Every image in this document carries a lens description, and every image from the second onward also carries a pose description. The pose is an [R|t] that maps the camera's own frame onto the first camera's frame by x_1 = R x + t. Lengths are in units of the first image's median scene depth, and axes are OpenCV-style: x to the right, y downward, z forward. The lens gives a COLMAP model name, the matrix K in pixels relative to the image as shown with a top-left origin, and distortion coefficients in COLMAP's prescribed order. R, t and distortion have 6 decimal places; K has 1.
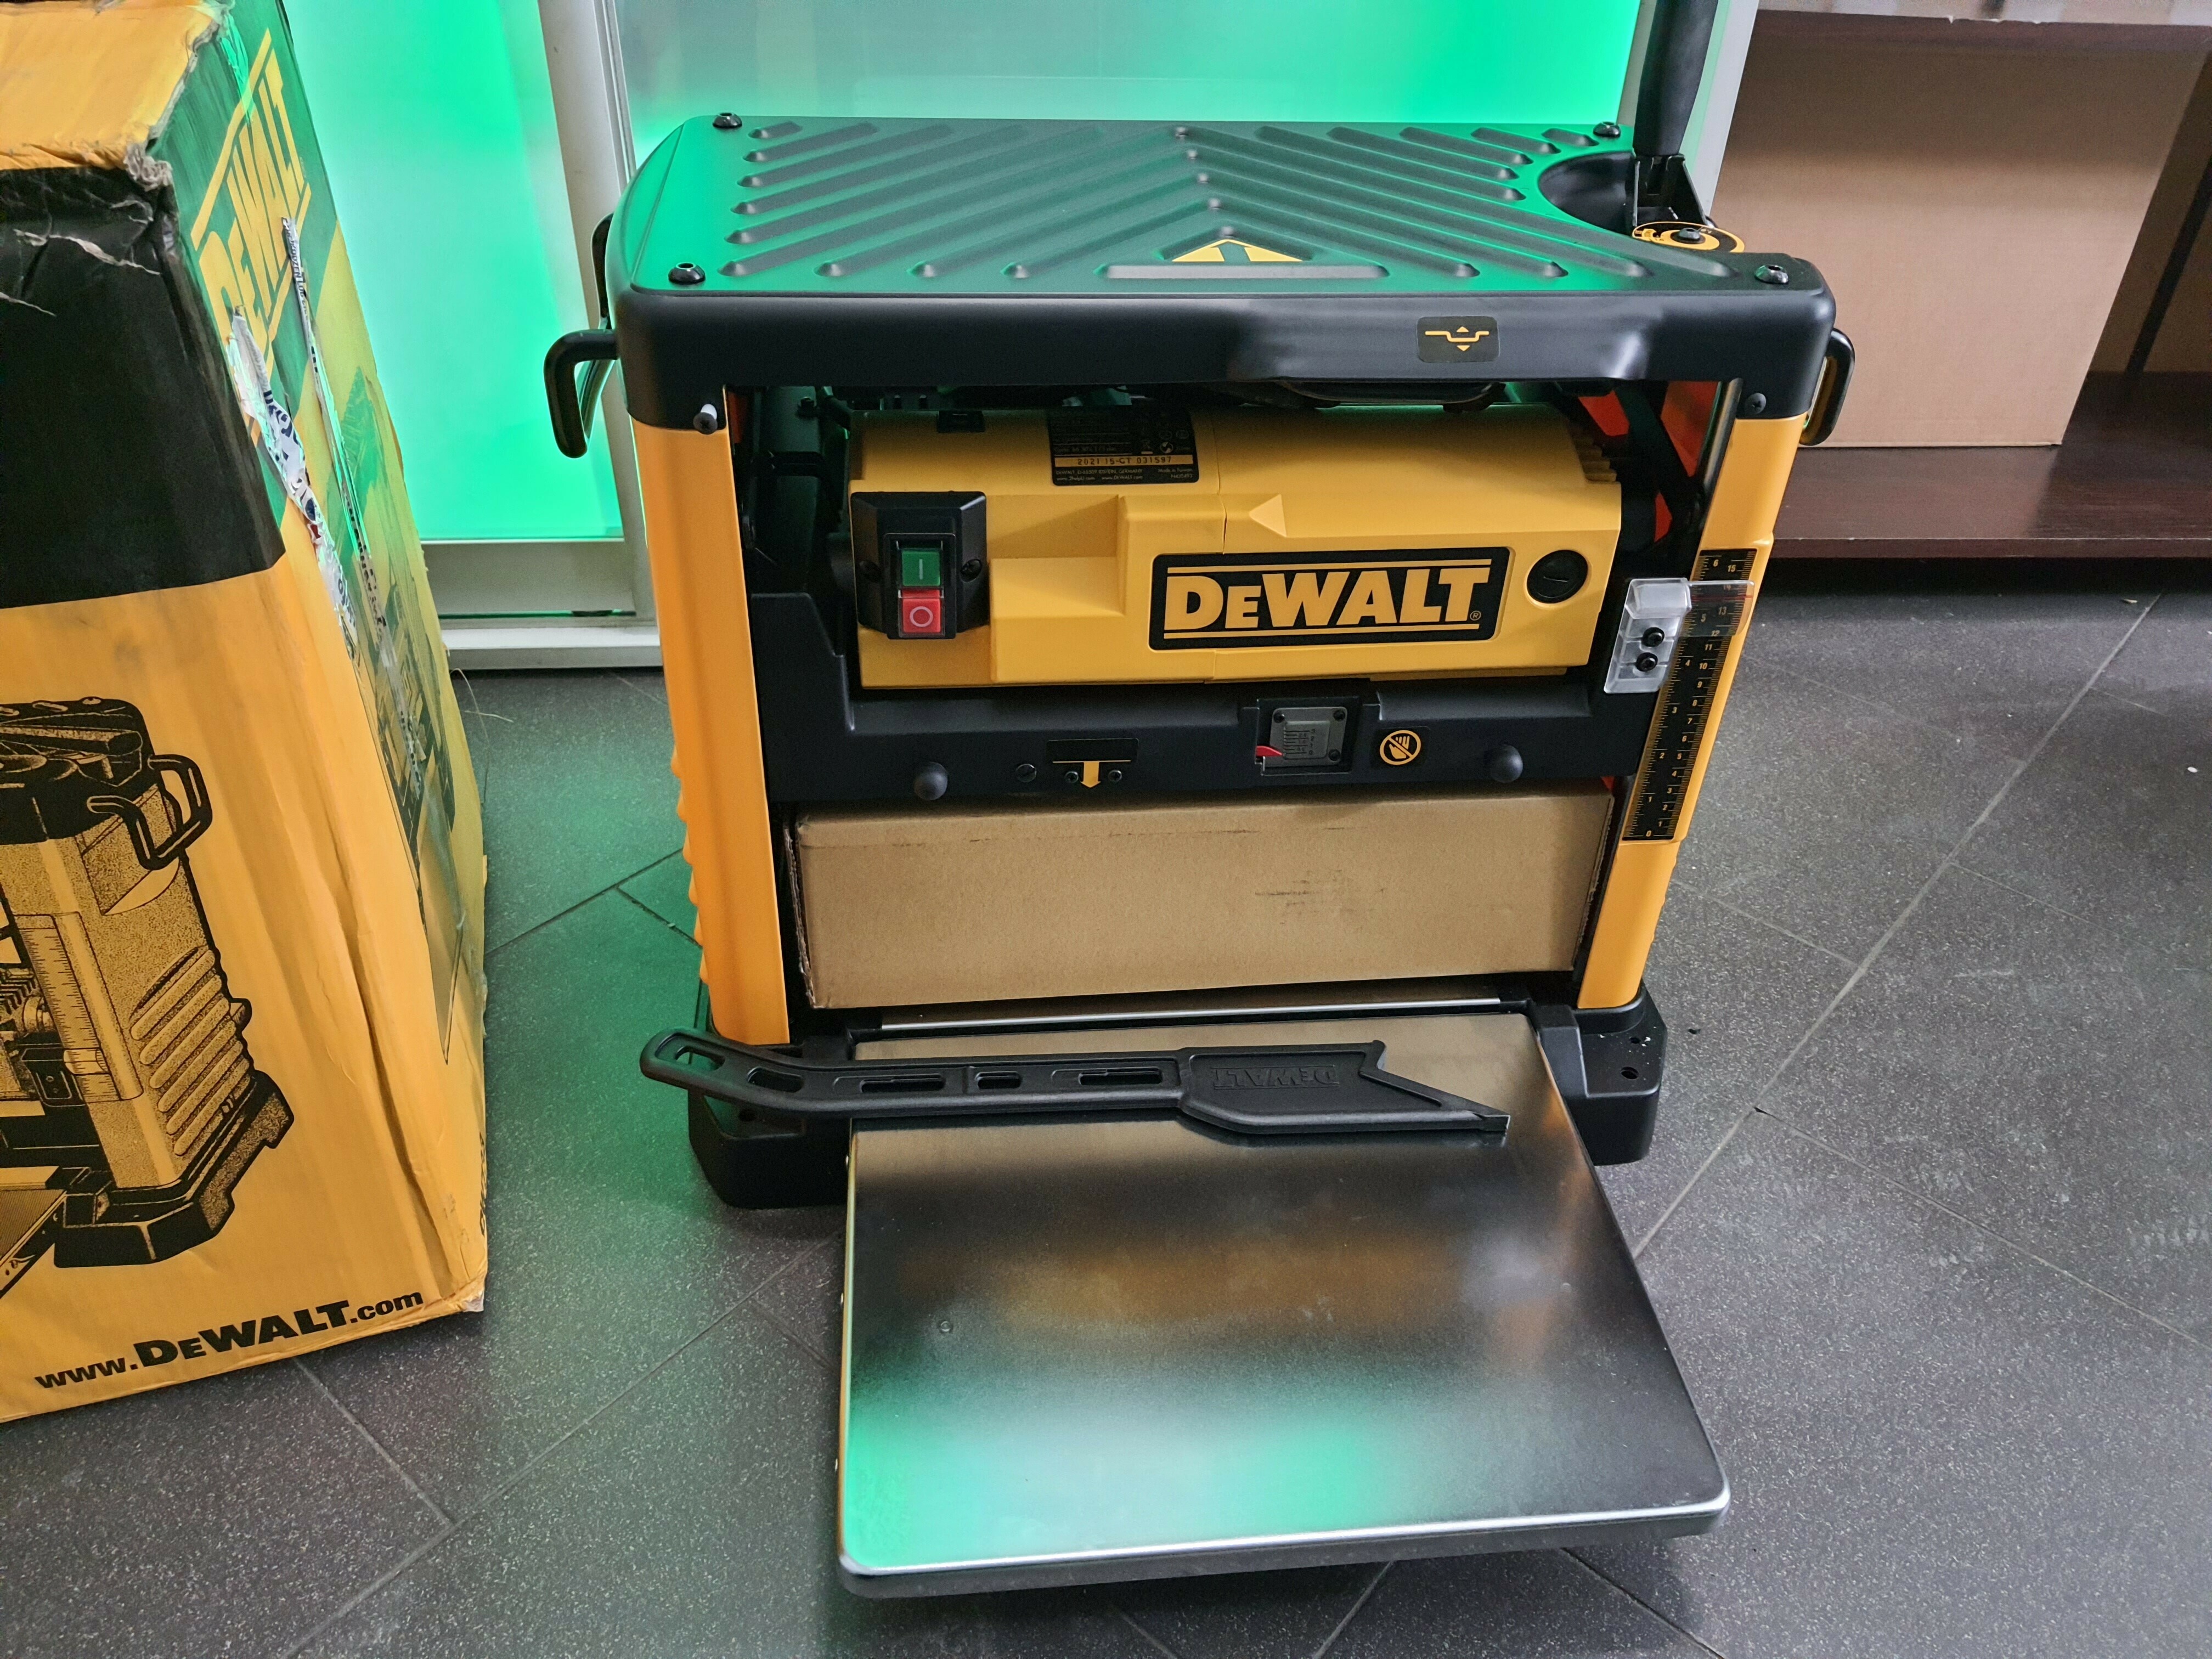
lens RADIAL K [[1789.1, 0, 1097.6], [0, 1789.1, 834.7], [0, 0, 1]] dist [0.099915, -0.201092]
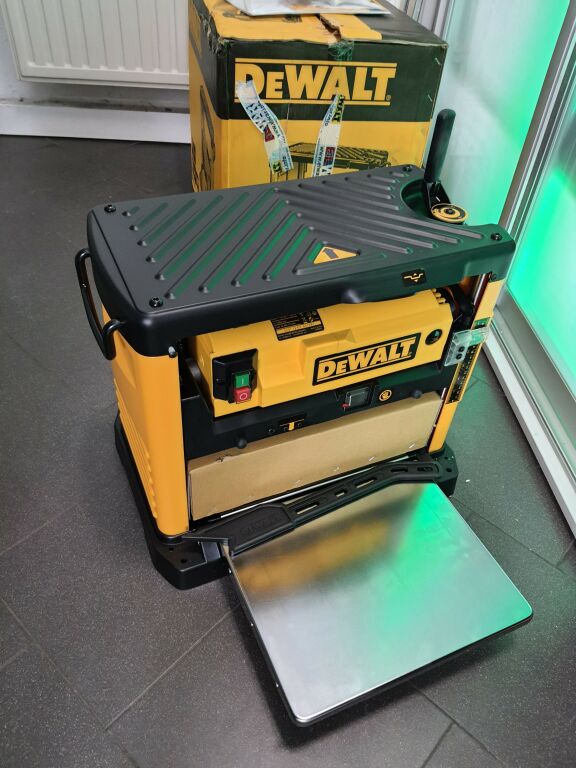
lens RADIAL K [[623.0, 0, 276.6], [0, 623.0, 382.0], [0, 0, 1]] dist [0.102895, -0.220792]
pose [[0.950910, -0.192004, 0.242703, -0.270689], [0.162981, 0.977395, 0.134668, -0.256780], [-0.263074, -0.088501, 0.960708, 0.048677]]
